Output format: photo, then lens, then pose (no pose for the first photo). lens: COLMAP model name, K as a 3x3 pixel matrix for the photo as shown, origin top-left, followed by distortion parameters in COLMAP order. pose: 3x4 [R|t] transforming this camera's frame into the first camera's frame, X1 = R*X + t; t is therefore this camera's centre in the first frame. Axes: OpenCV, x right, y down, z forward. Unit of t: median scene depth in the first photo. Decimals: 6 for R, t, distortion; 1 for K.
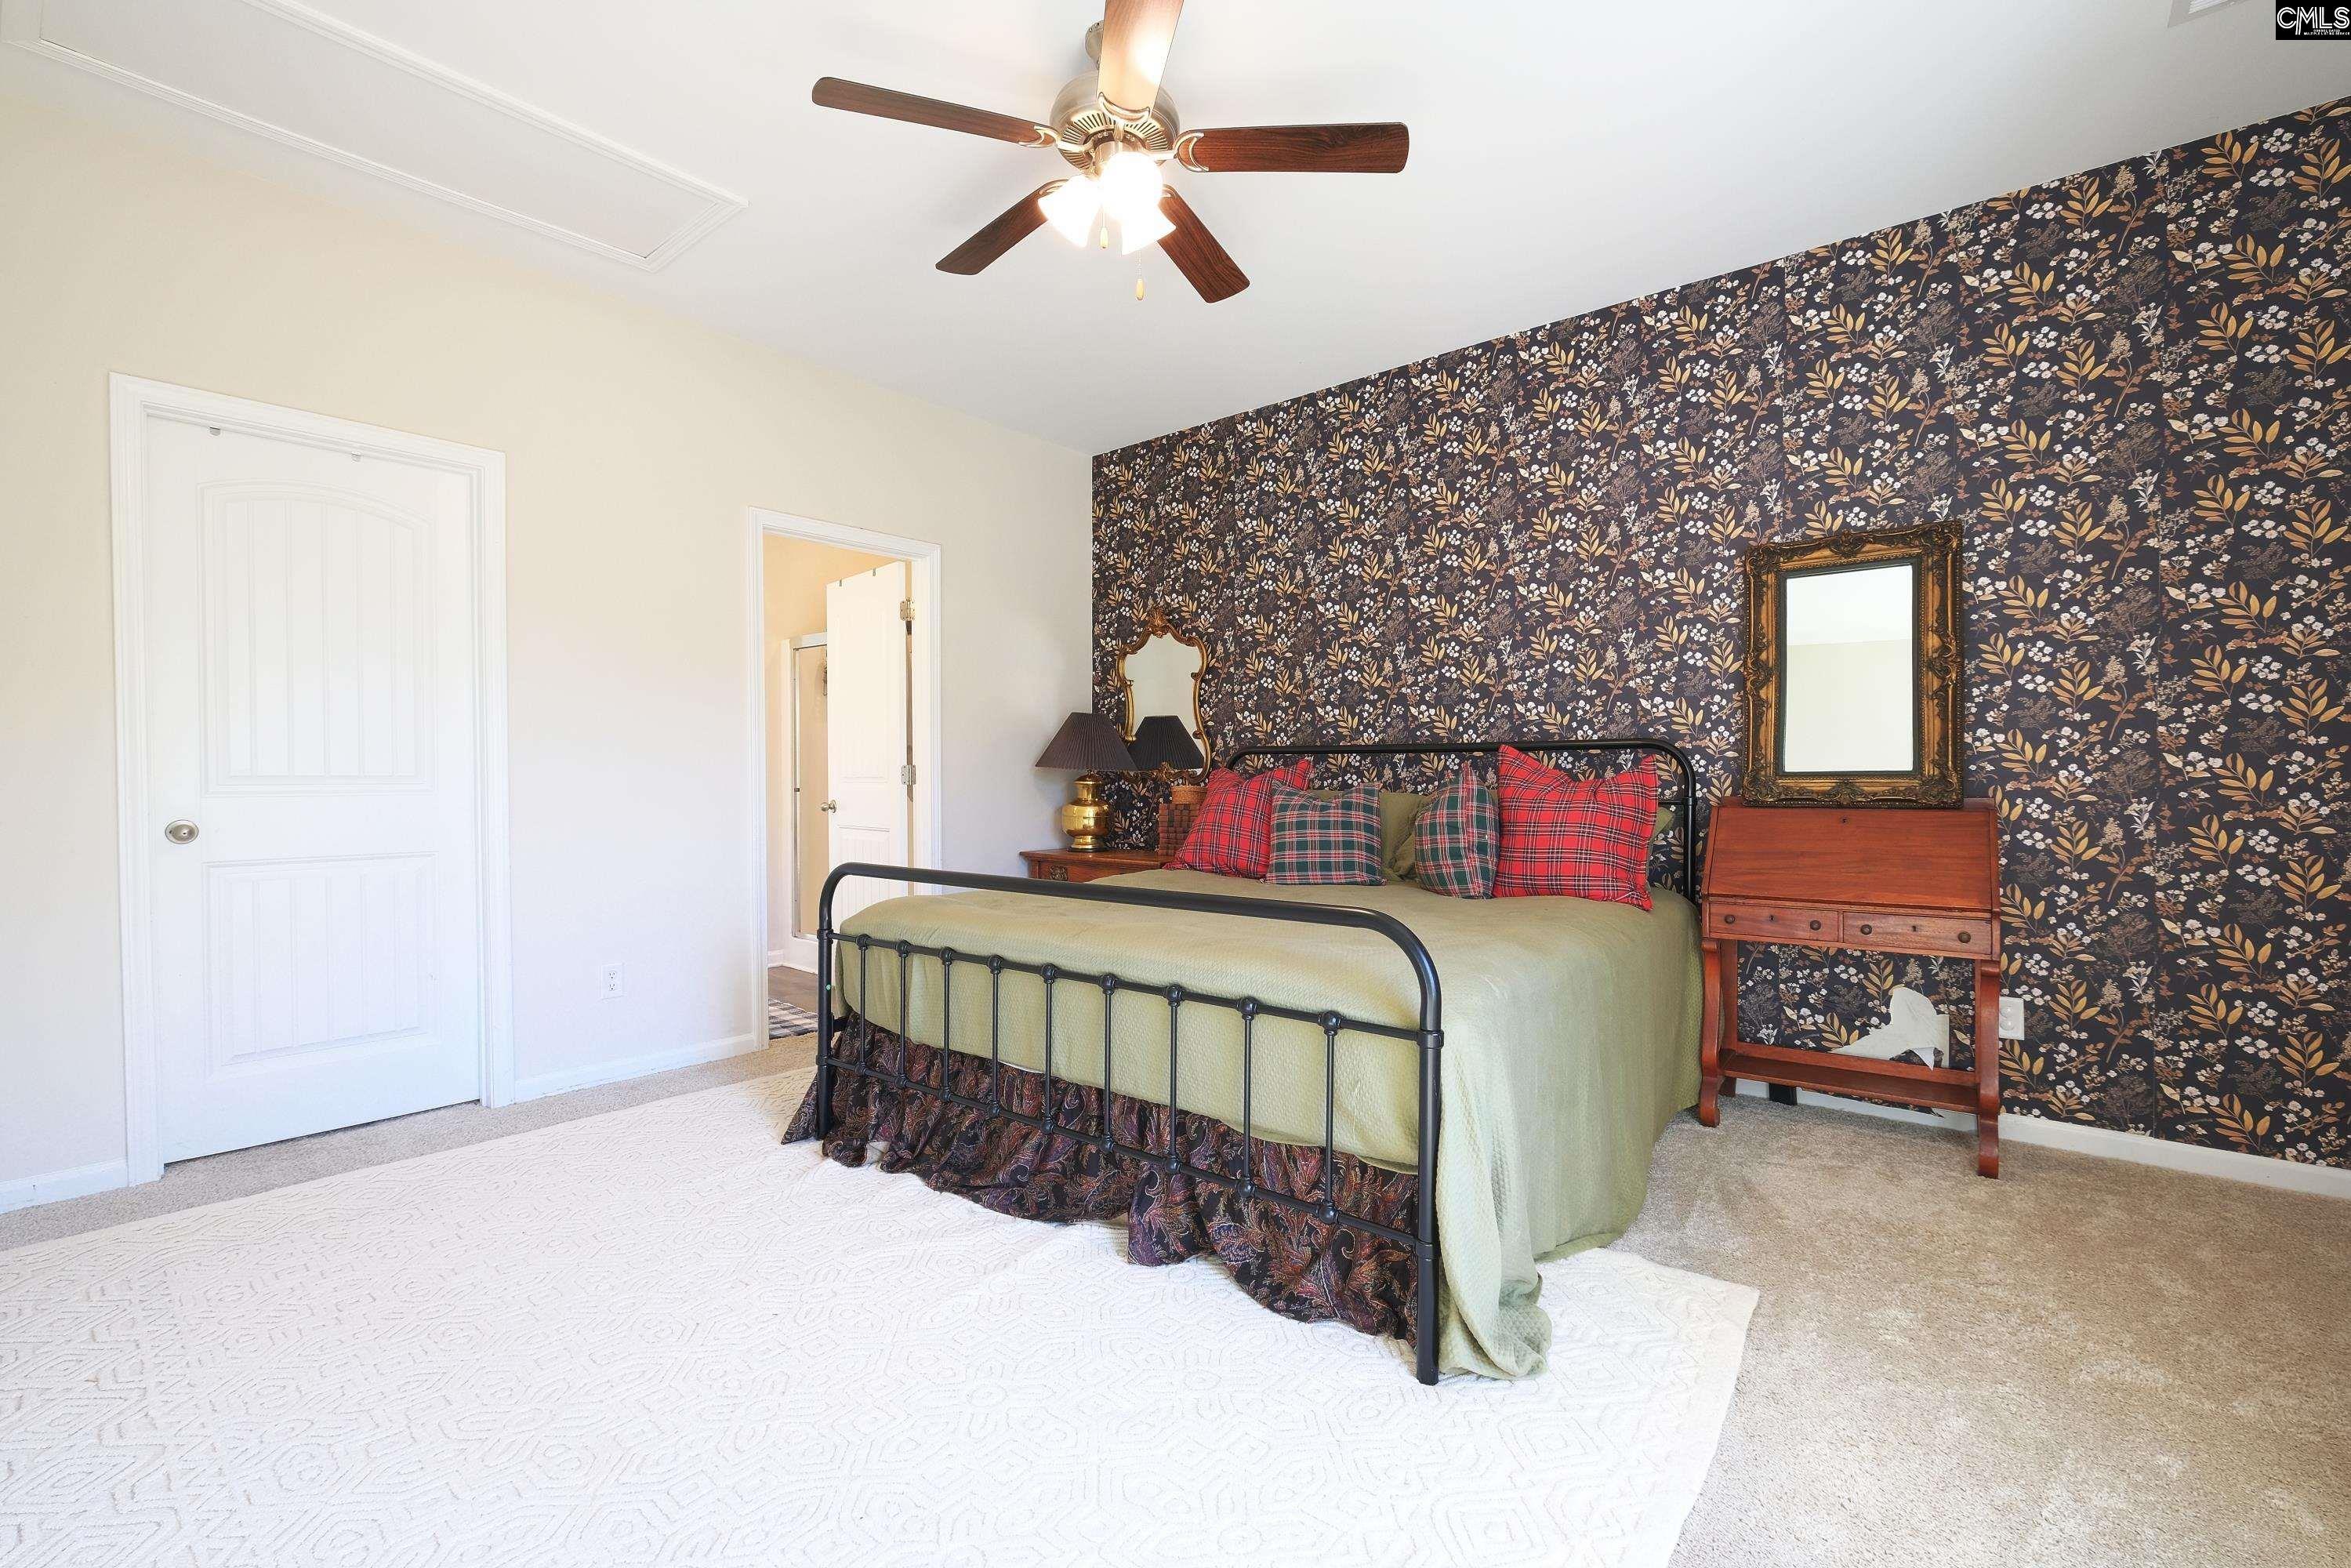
lens RADIAL K [[1019.9, 0, 1188.2], [0, 1019.9, 792.2], [0, 0, 1]] dist [-0.007435, 0.000114]
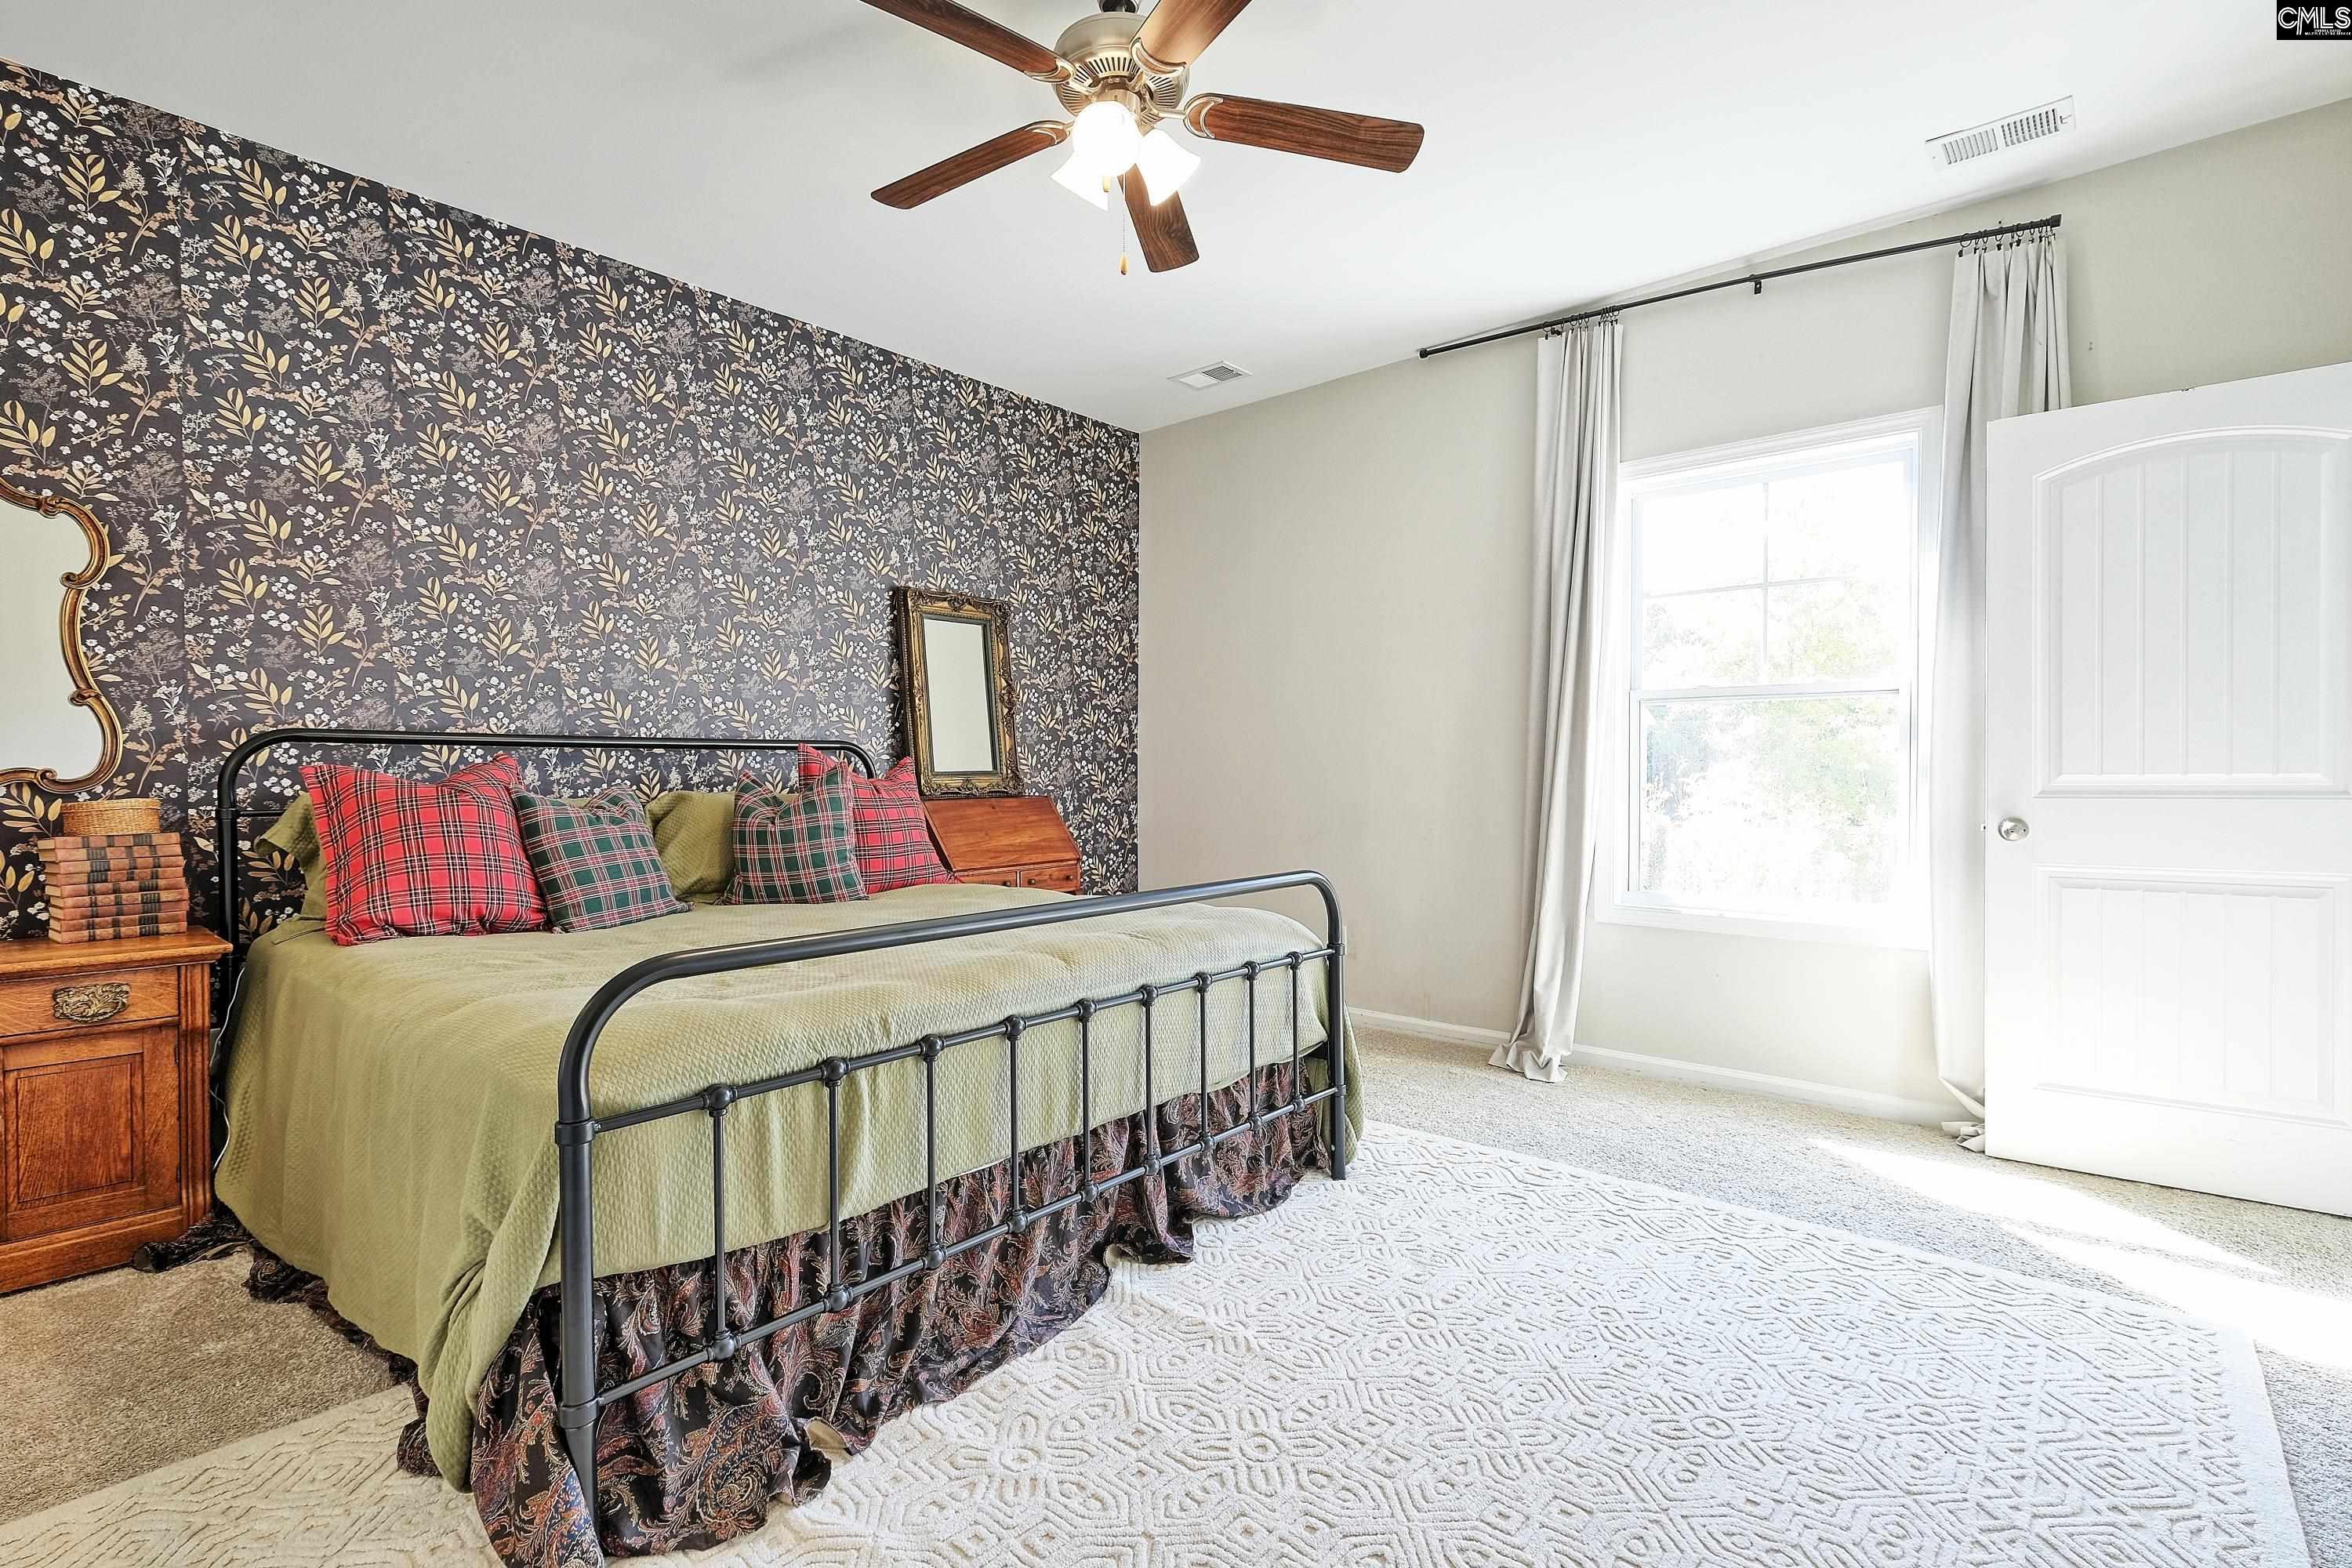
lens RADIAL K [[1113.3, 0, 1187.6], [0, 1113.3, 779.0], [0, 0, 1]] dist [-0.000393, 0.000191]
pose [[0.006735, -0.013903, 0.999881, -0.754132], [0.012562, 0.999826, 0.013818, -0.024291], [-0.999898, 0.012468, 0.006908, 0.632256]]
